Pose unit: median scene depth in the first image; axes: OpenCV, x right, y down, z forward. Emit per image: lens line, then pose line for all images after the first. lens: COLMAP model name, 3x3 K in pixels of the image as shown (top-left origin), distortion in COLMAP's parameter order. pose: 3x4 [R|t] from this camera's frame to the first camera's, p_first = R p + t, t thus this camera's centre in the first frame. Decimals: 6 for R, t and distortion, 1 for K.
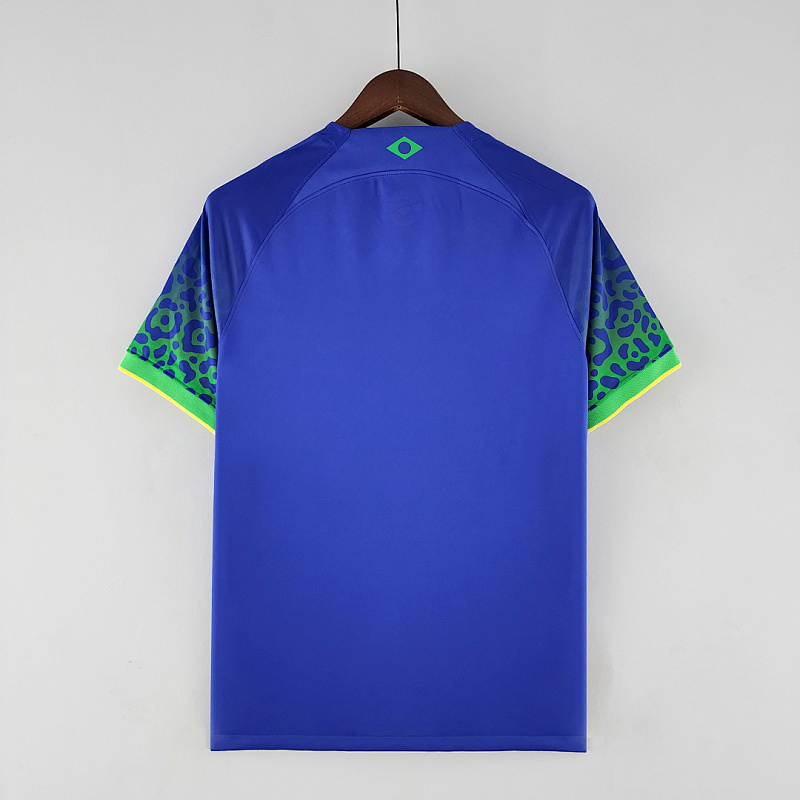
lens RADIAL K [[731.2, 0, 398.7], [0, 731.2, 404.0], [0, 0, 1]] dist [0.022260, 0.000000]
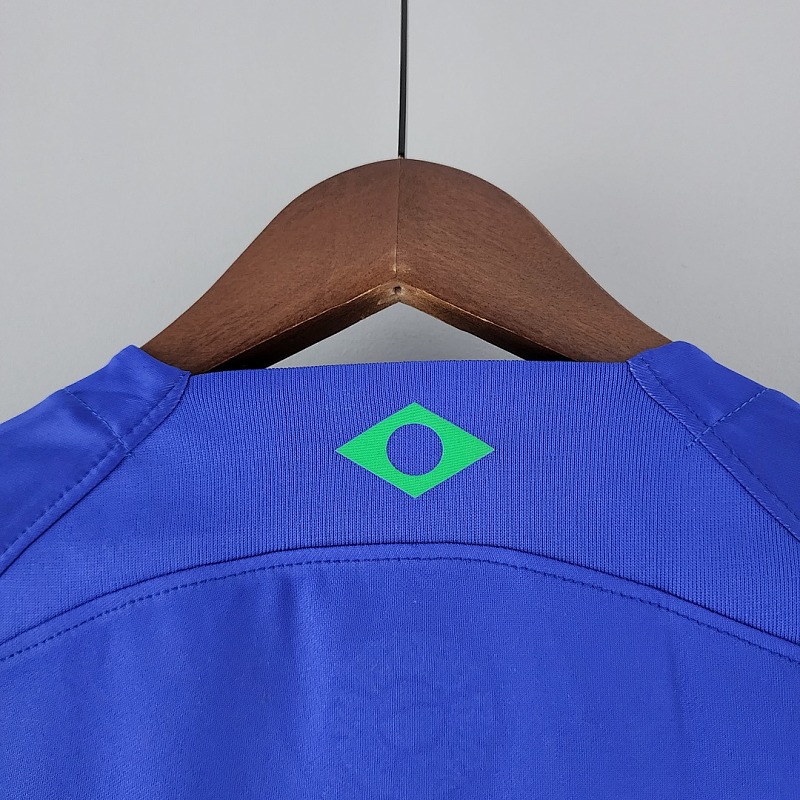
lens RADIAL K [[731.2, 0, 396.9], [0, 731.2, 398.5], [0, 0, 1]] dist [0.022260, 0.000000]
pose [[0.989609, 0.002514, -0.143760, 0.035557], [-0.045011, 0.955009, -0.293142, -0.296697], [0.136555, 0.296567, 0.945199, 0.776139]]
